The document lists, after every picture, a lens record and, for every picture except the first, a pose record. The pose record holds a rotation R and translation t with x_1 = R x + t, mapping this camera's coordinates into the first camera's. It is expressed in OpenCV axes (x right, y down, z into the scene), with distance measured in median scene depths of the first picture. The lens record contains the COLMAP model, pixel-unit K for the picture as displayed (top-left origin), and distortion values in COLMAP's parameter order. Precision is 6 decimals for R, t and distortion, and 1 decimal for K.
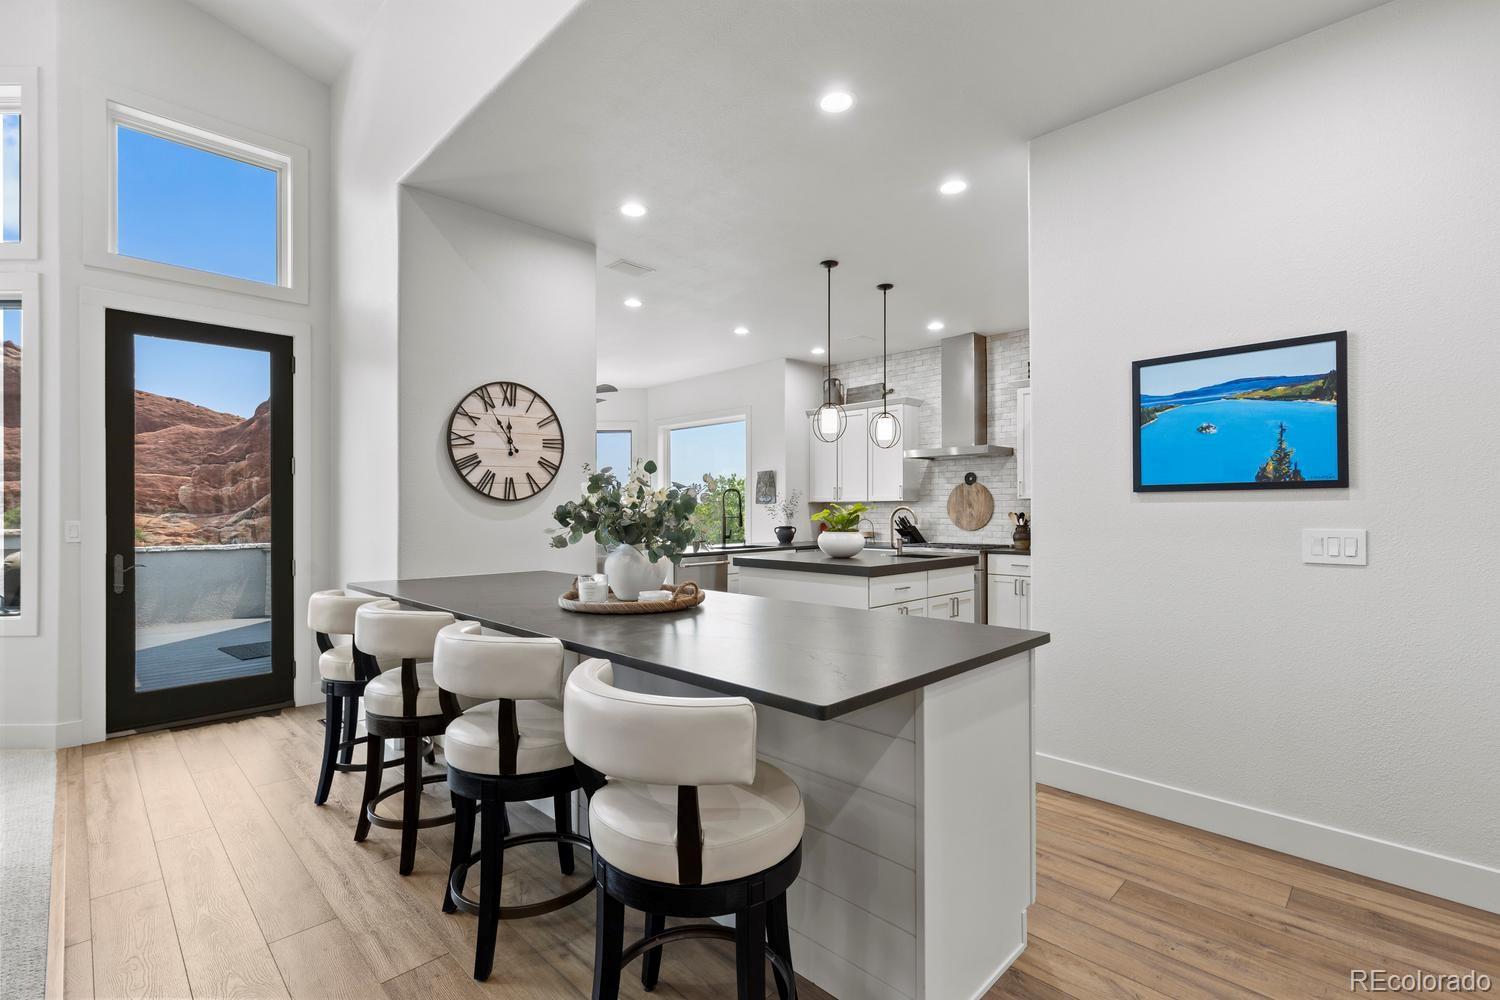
lens RADIAL K [[666.1, 0, 752.4], [0, 666.1, 507.6], [0, 0, 1]] dist [0.000095, 0.000321]
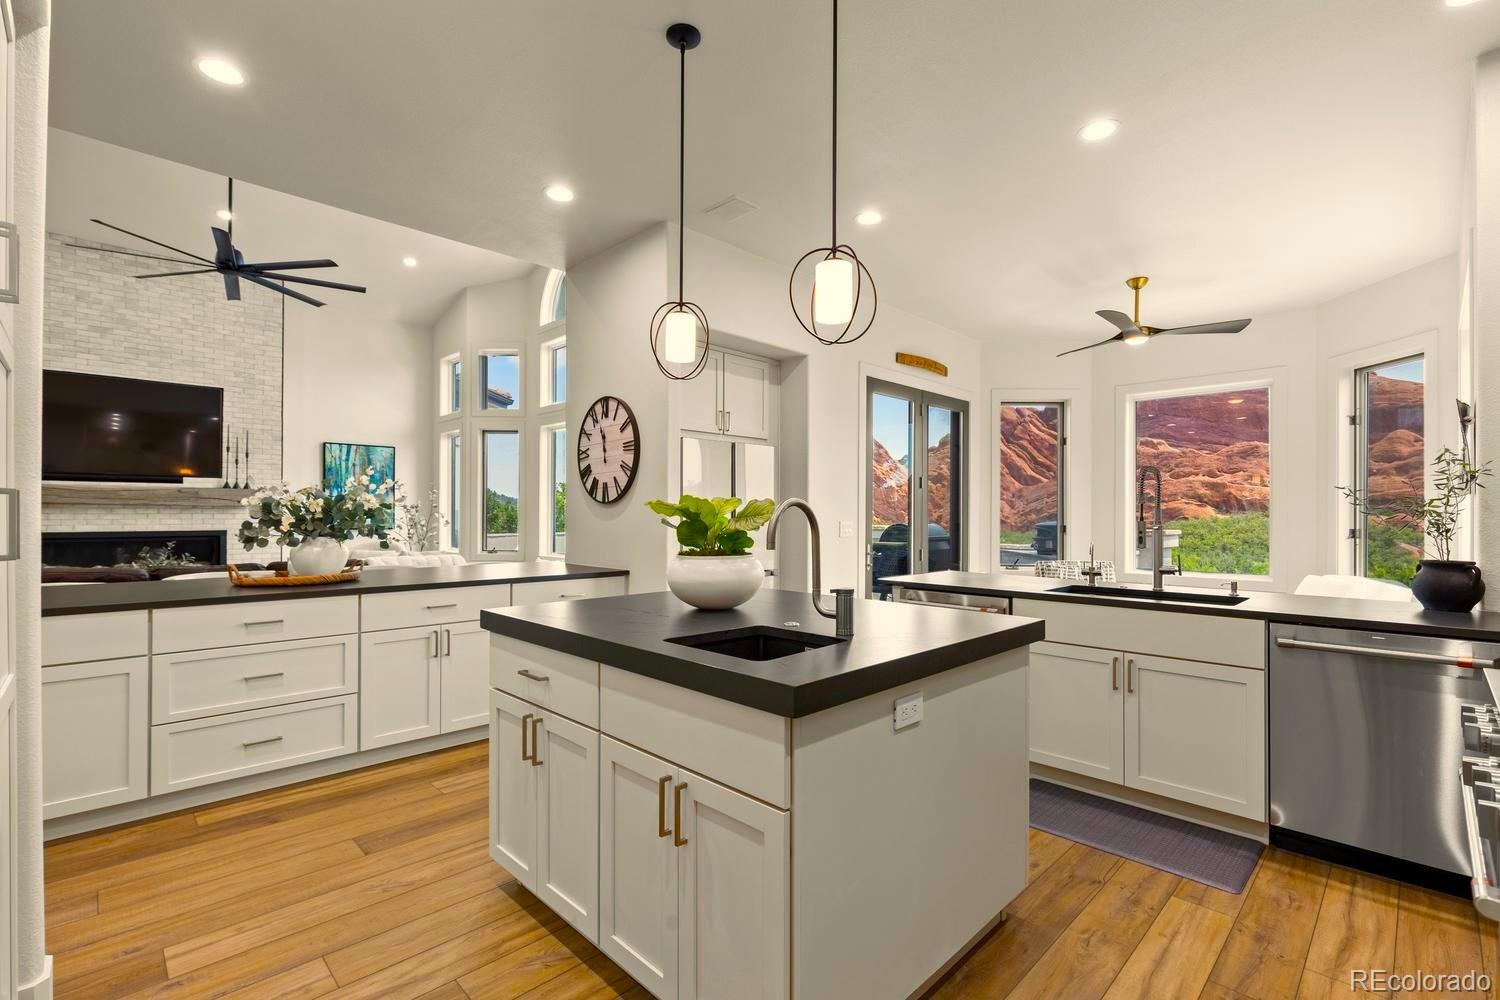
lens RADIAL K [[675.8, 0, 750.1], [0, 675.8, 512.1], [0, 0, 1]] dist [-0.011102, 0.005310]
pose [[-0.011717, -0.001926, -0.999929, 0.474459], [0.001192, 0.999997, -0.001940, 0.004298], [0.999931, -0.001214, -0.011715, 0.783748]]
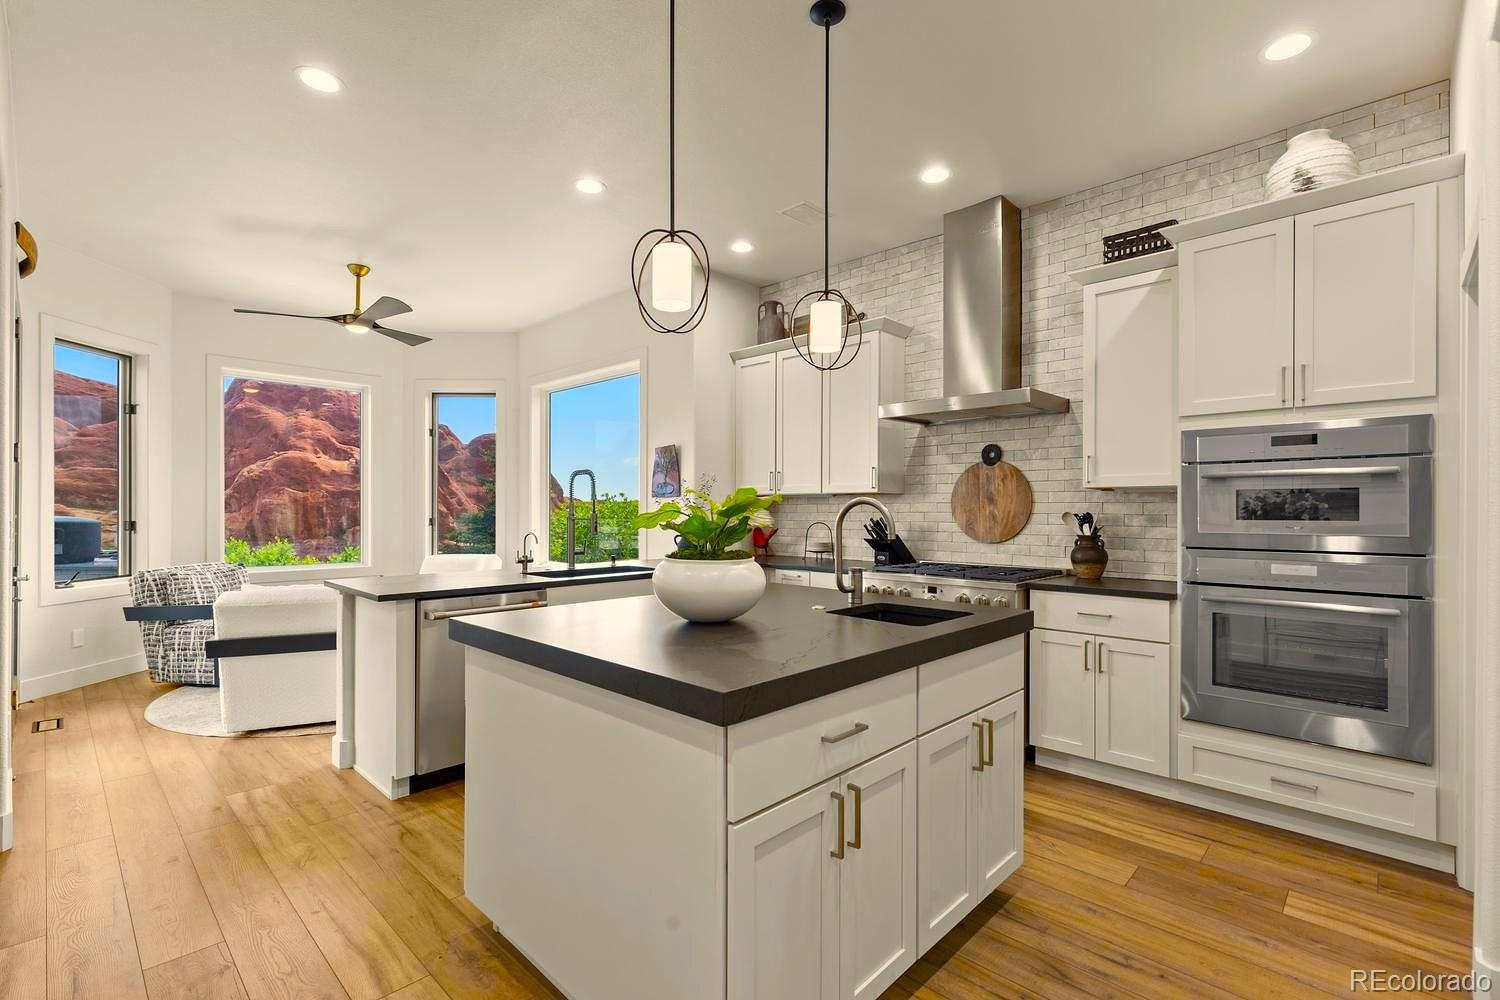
lens RADIAL K [[673.3, 0, 751.3], [0, 673.3, 512.4], [0, 0, 1]] dist [0.000824, -0.000300]
pose [[0.999893, 0.004254, 0.014031, 0.116632], [-0.004375, 0.999954, 0.008574, 0.003439], [-0.013994, -0.008634, 0.999865, 0.444368]]
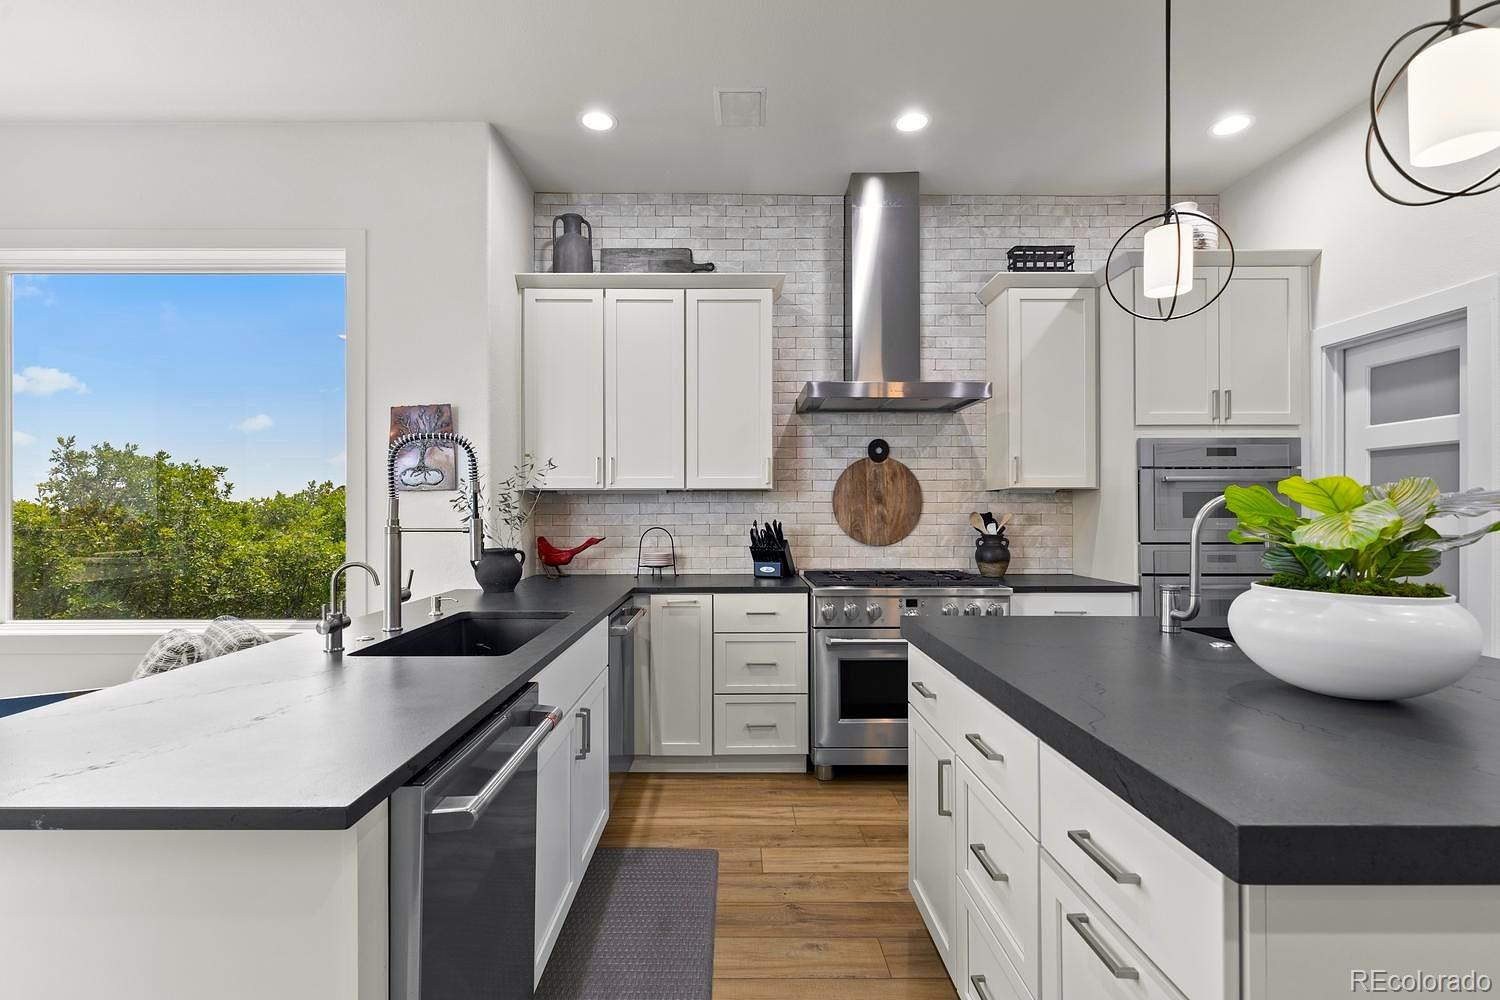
lens RADIAL K [[706.2, 0, 726.6], [0, 706.2, 507.6], [0, 0, 1]] dist [0.014220, 0.000009]
pose [[0.708645, 0.005588, 0.705543, -0.181039], [-0.004003, 0.999984, -0.003900, 0.006436], [-0.705554, -0.000060, 0.708656, 0.738087]]
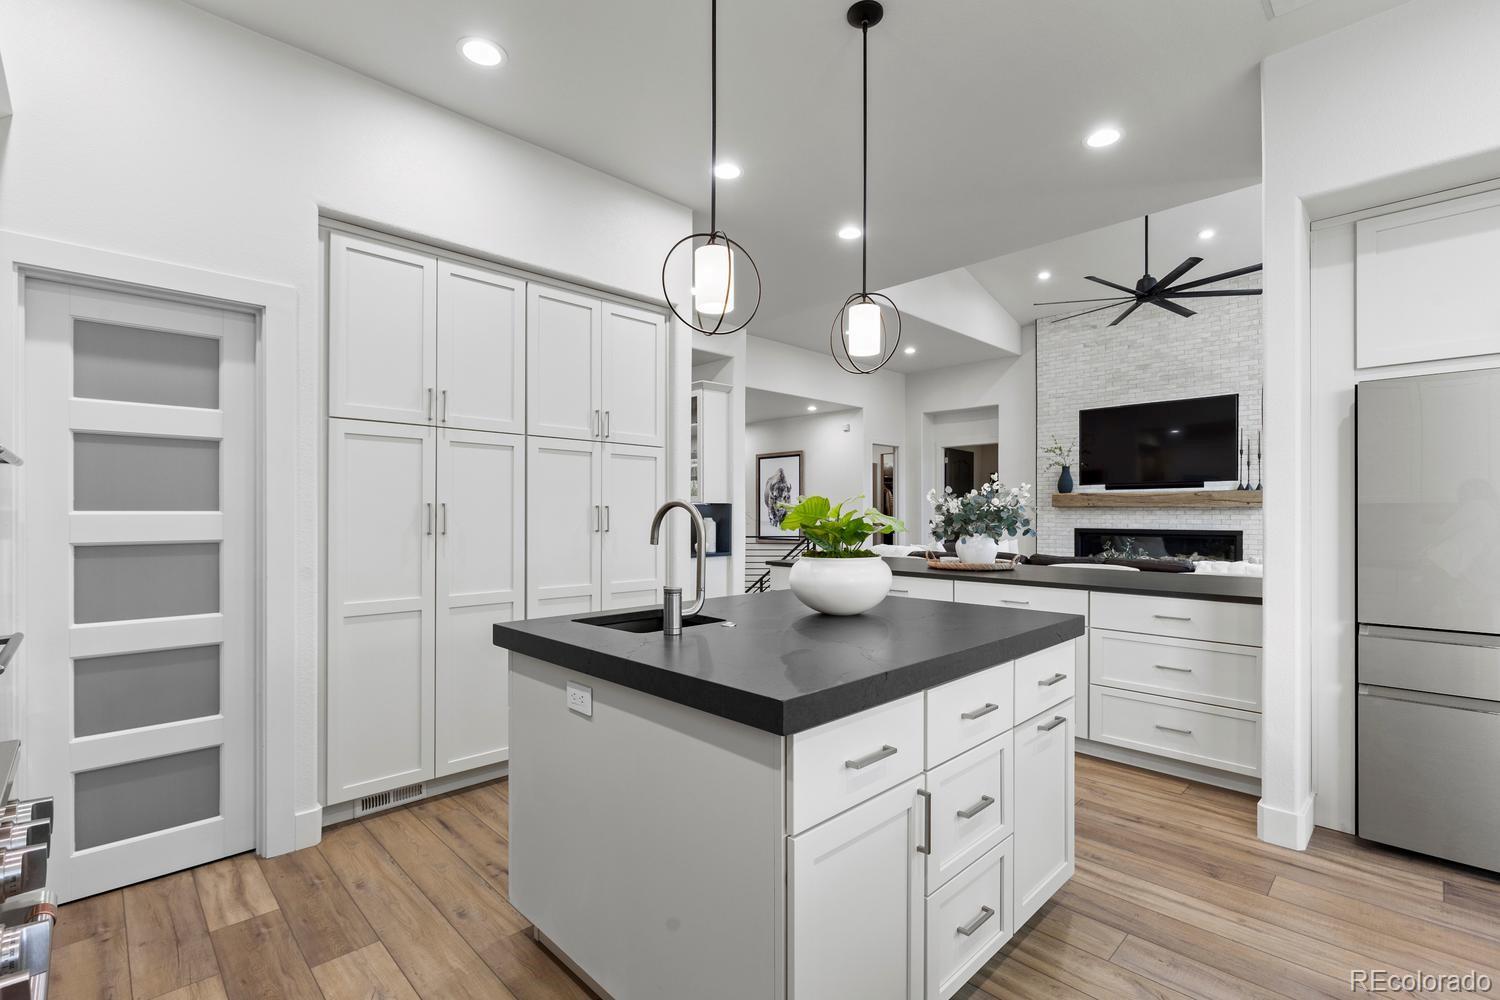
lens RADIAL K [[675.8, 0, 750.1], [0, 675.8, 512.1], [0, 0, 1]] dist [-0.011102, 0.005310]
pose [[-0.999816, 0.001050, 0.019167, 0.143593], [0.000944, 0.999984, -0.005553, 0.005112], [-0.019173, -0.005534, -0.999801, 1.113993]]
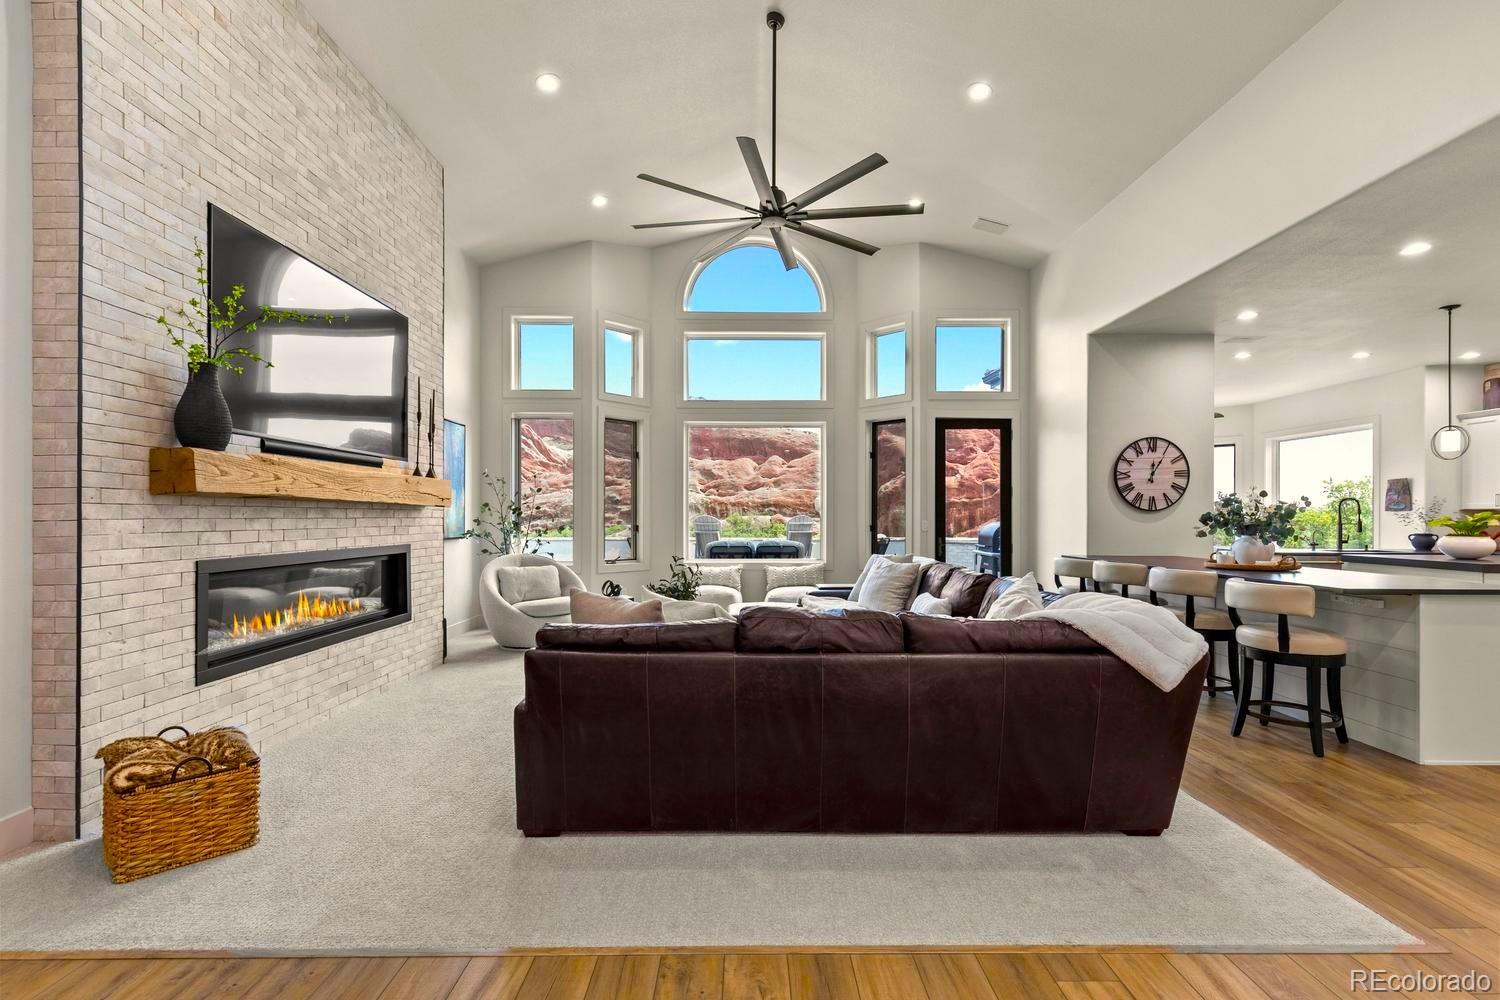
lens RADIAL K [[673.0, 0, 753.5], [0, 673.0, 516.4], [0, 0, 1]] dist [0.001662, 0.000058]
pose [[0.705631, 0.003514, -0.708571, 0.068243], [-0.001098, 0.999992, 0.003866, -0.001332], [0.708579, -0.001950, 0.705629, -0.519462]]
